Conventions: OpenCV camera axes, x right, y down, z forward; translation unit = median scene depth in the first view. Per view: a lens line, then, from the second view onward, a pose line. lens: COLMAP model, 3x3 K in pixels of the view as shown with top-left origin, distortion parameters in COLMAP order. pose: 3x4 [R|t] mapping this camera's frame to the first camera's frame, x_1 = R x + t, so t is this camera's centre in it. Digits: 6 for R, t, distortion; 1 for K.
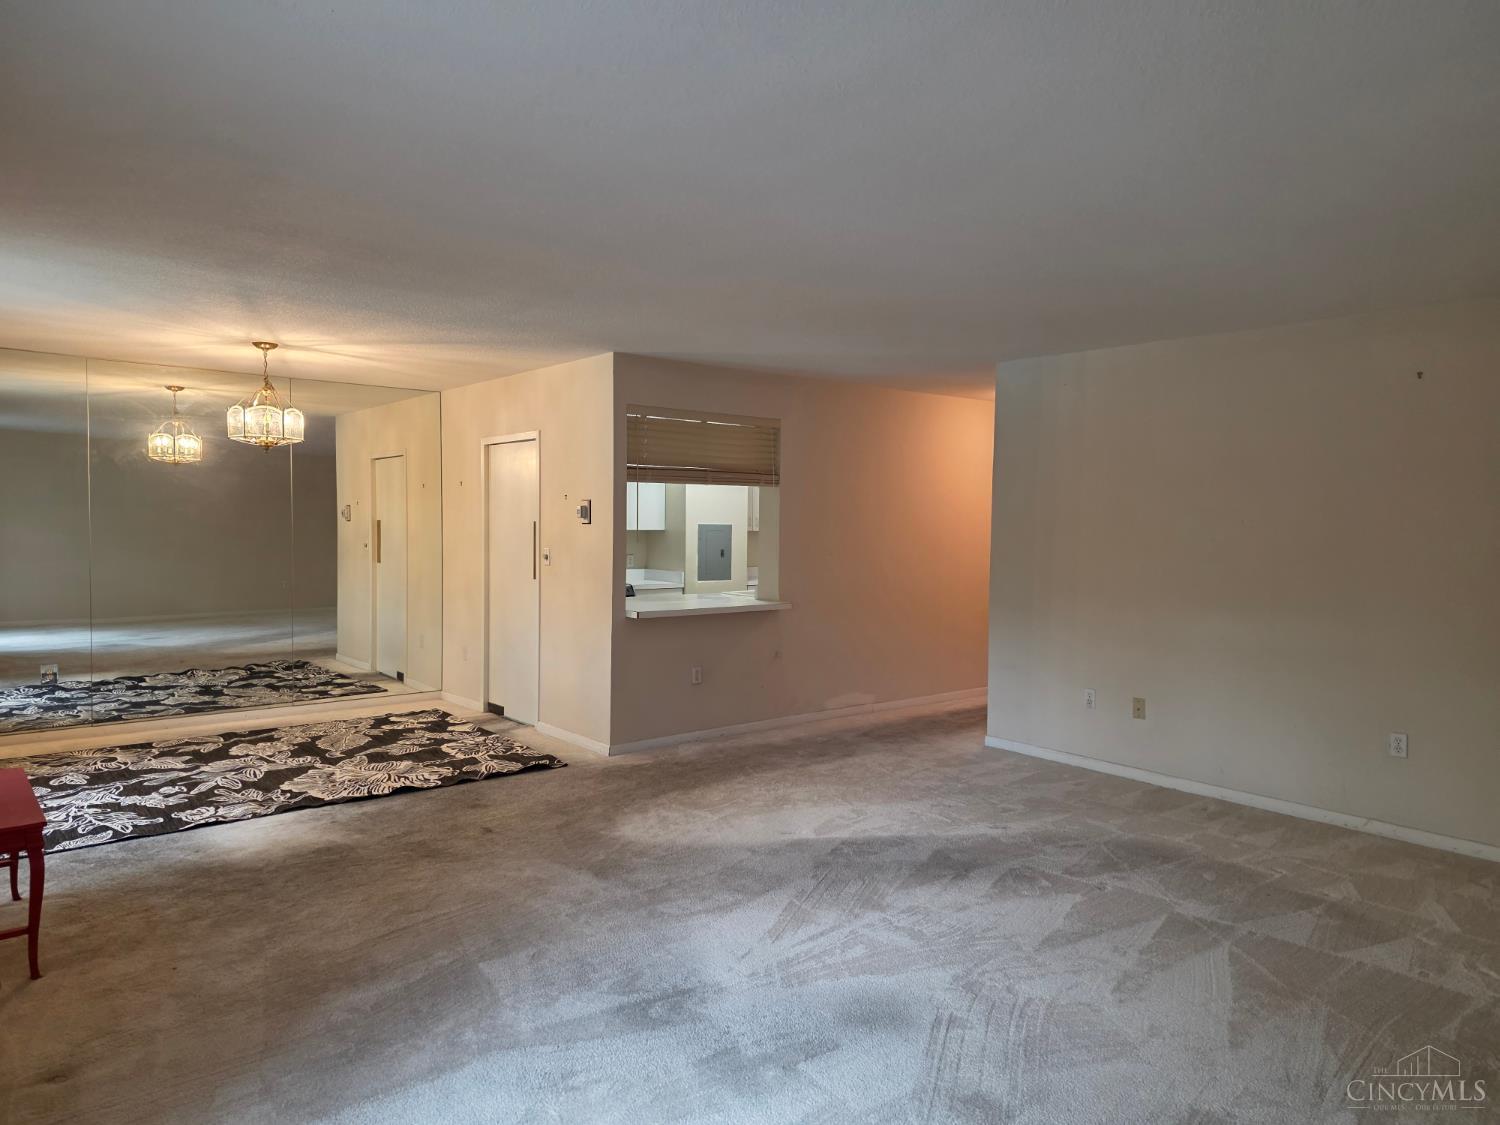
lens RADIAL K [[1003.6, 0, 750.0], [0, 1003.6, 562.5], [0, 0, 1]] dist [0.092600, -0.076857]
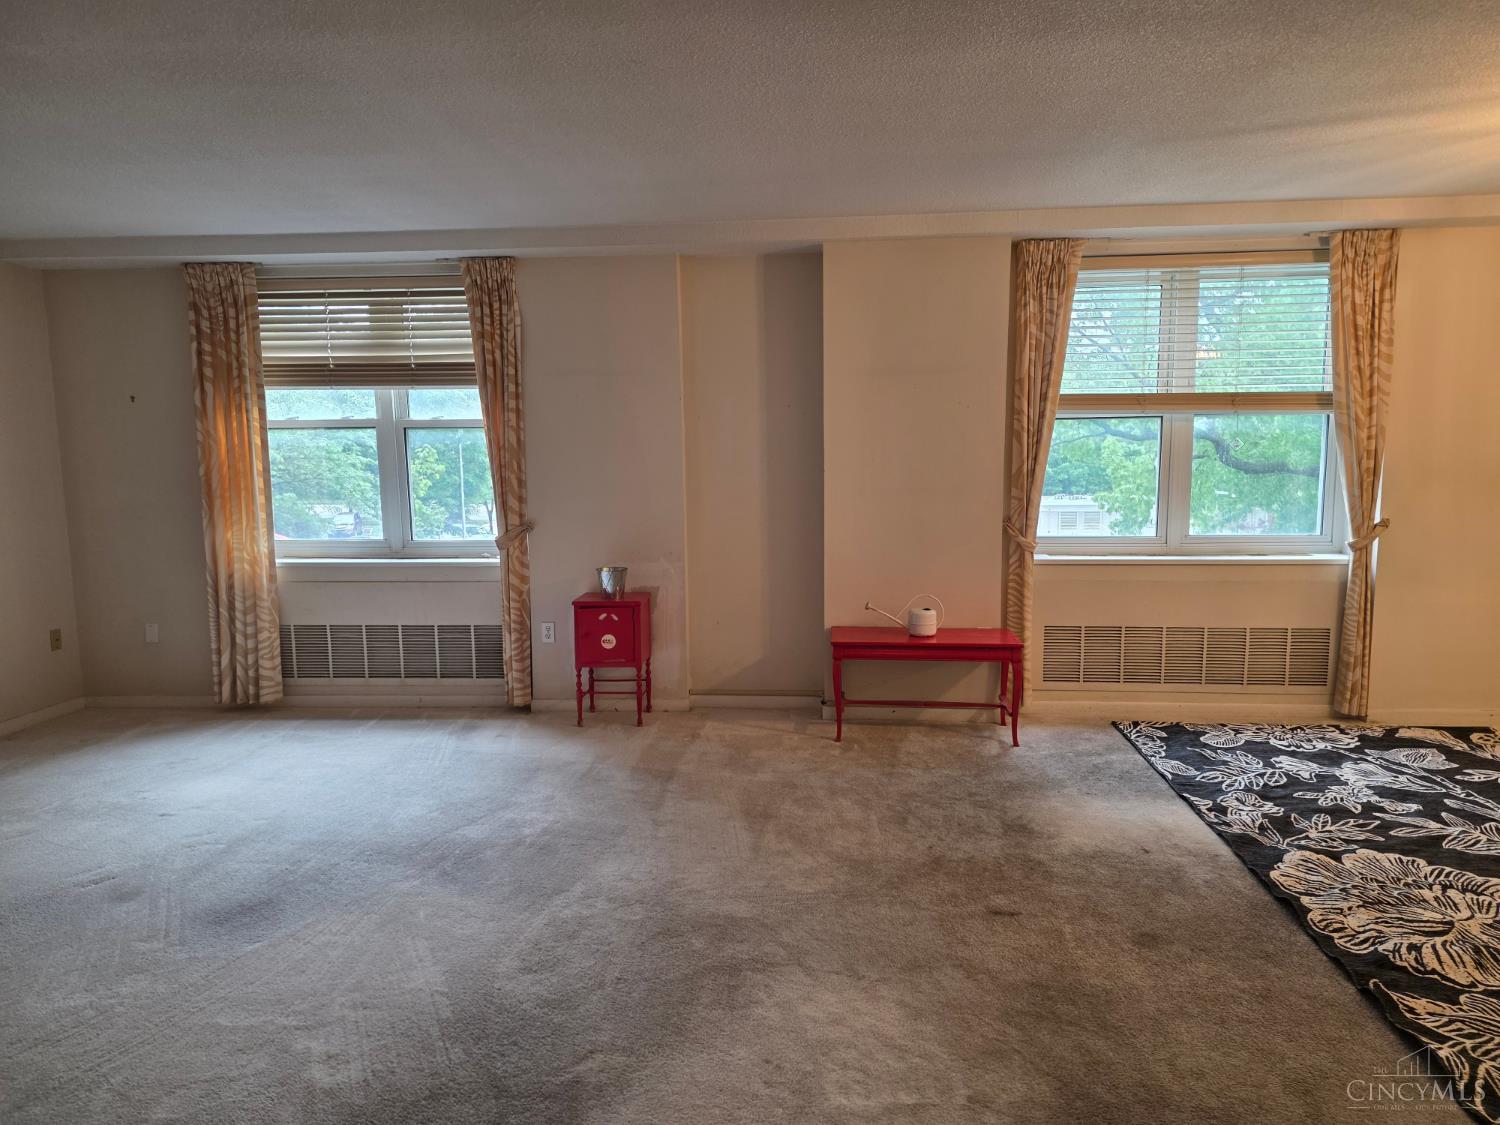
lens RADIAL K [[1006.1, 0, 750.0], [0, 1006.1, 562.5], [0, 0, 1]] dist [0.103534, -0.115767]
pose [[-0.693615, 0.086770, -0.715101, 0.280732], [-0.028028, 0.988716, 0.147156, -0.048573], [0.719800, 0.122112, -0.683356, 1.186293]]
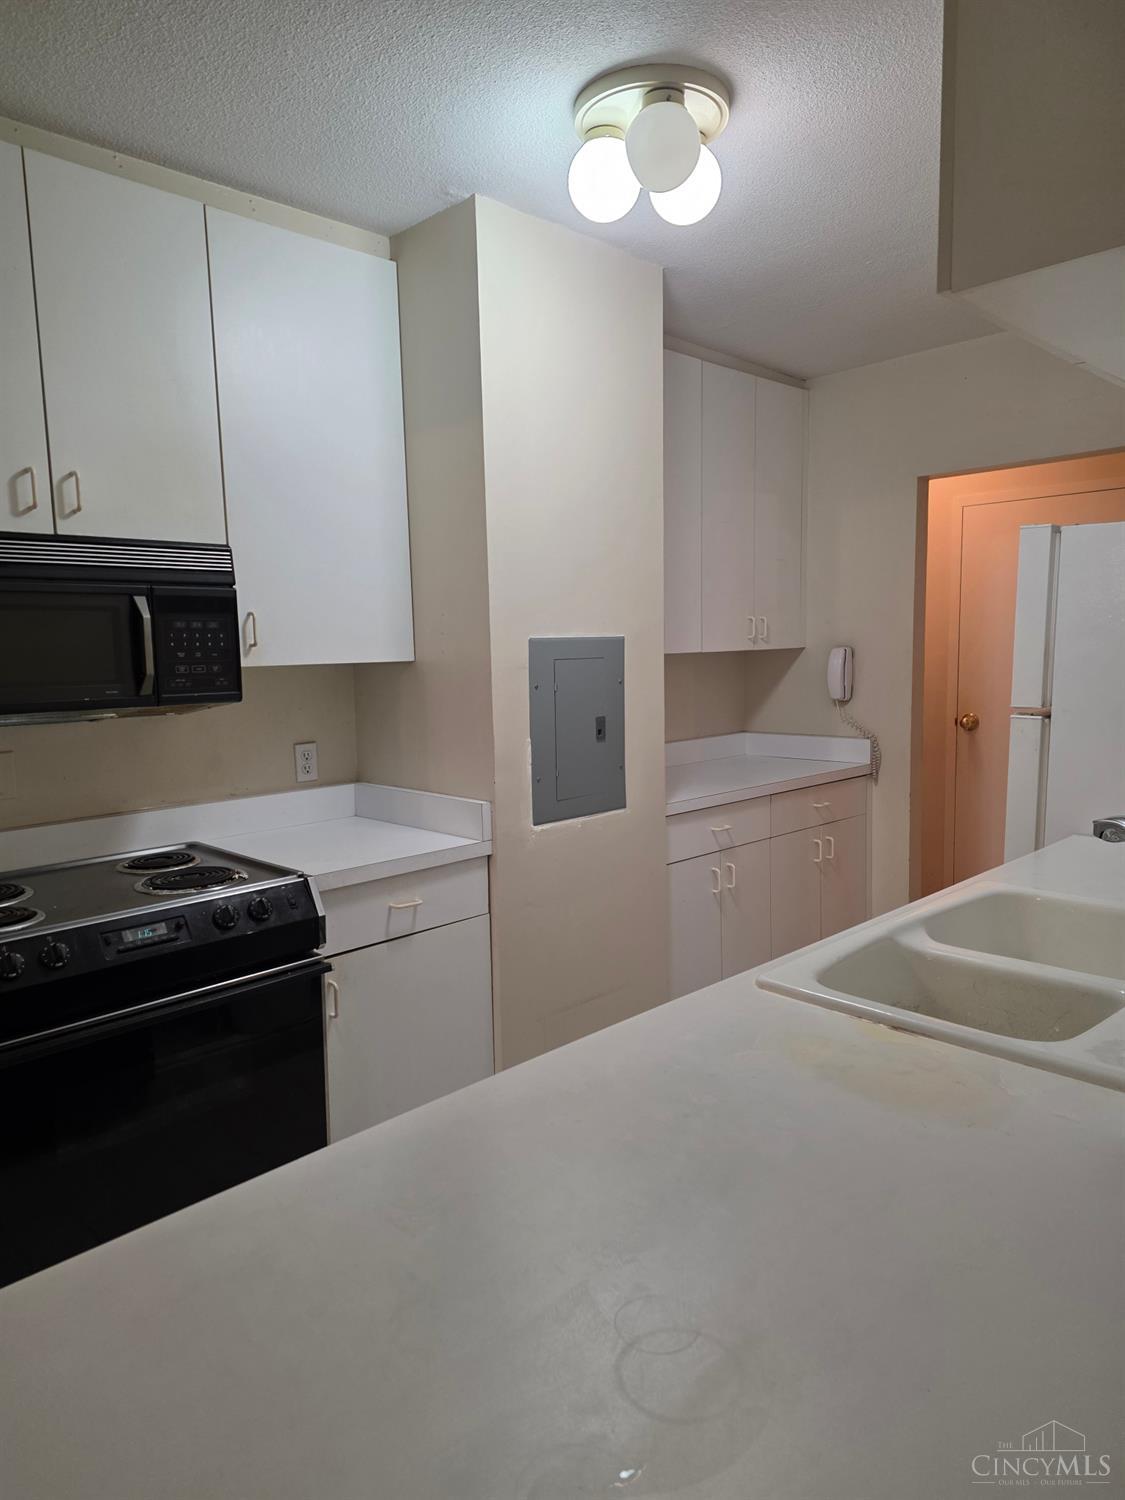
lens RADIAL K [[998.2, 0, 562.5], [0, 998.2, 750.0], [0, 0, 1]] dist [0.145674, -0.234074]
pose [[0.994112, -0.040663, 0.100436, -0.124292], [0.034015, 0.997170, 0.067040, -0.042365], [-0.102878, -0.063229, 0.992682, 1.193460]]
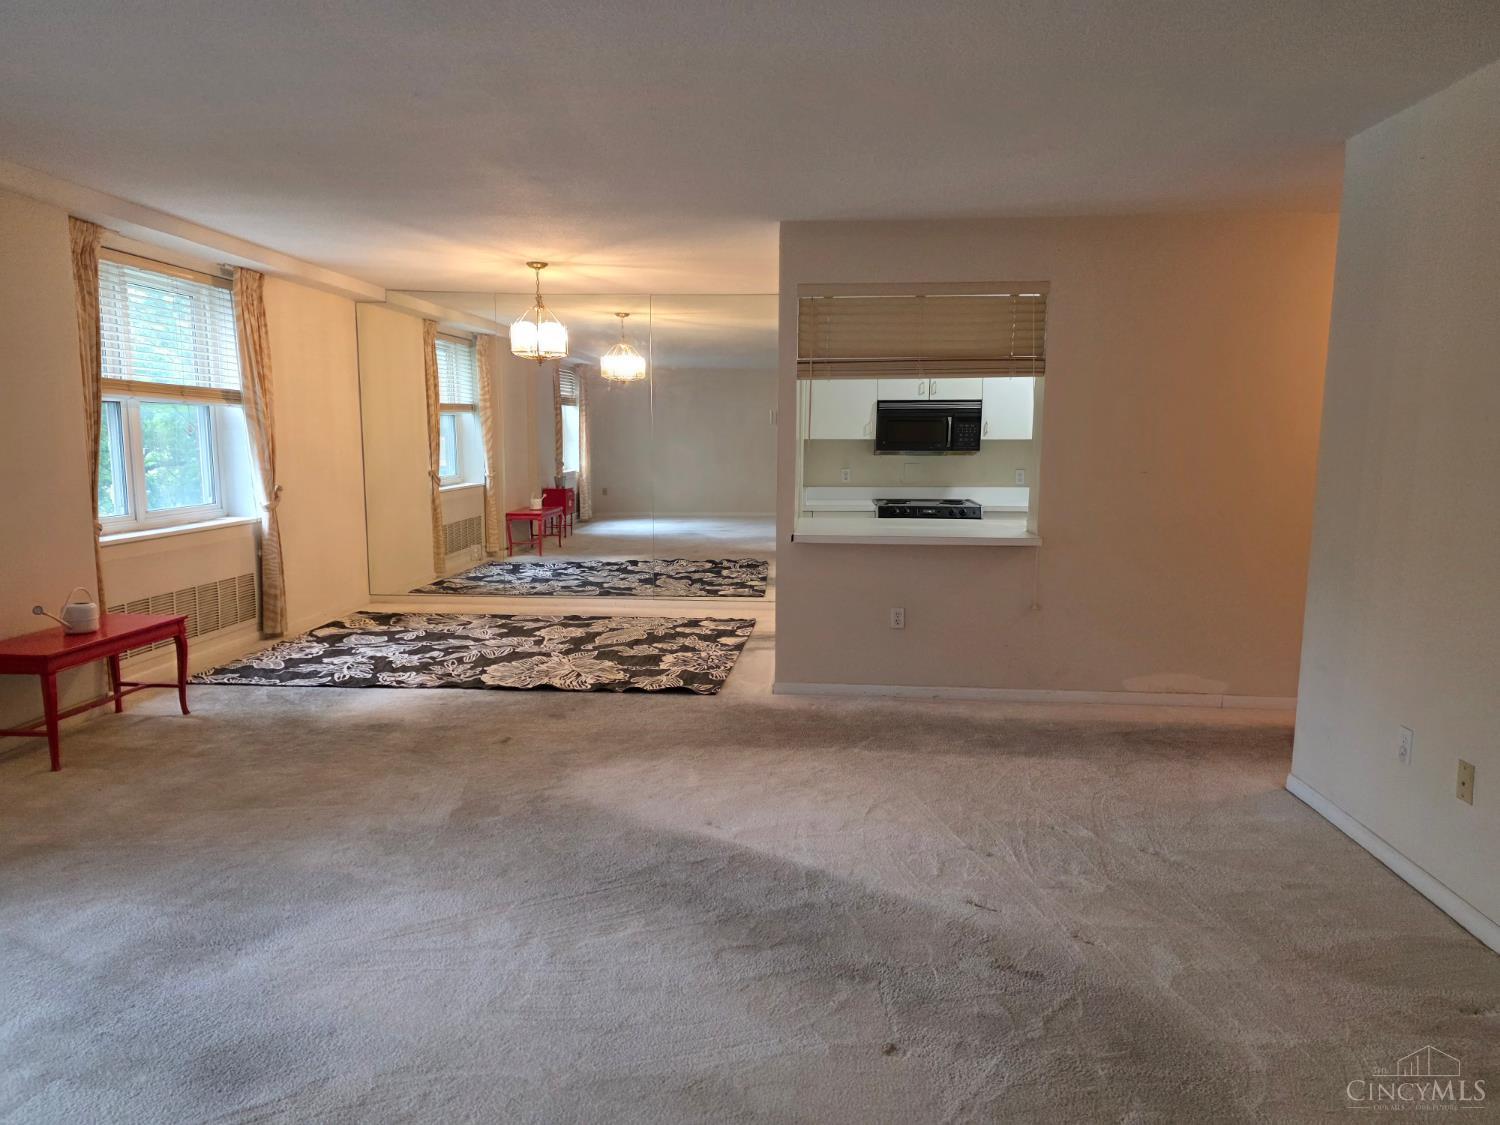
lens RADIAL K [[993.3, 0, 750.0], [0, 993.3, 562.5], [0, 0, 1]] dist [0.116240, -0.108604]
pose [[0.725984, 0.085238, -0.682409, 0.513470], [-0.027456, 0.995090, 0.095085, -0.007038], [0.687164, -0.050294, 0.724760, 0.422585]]
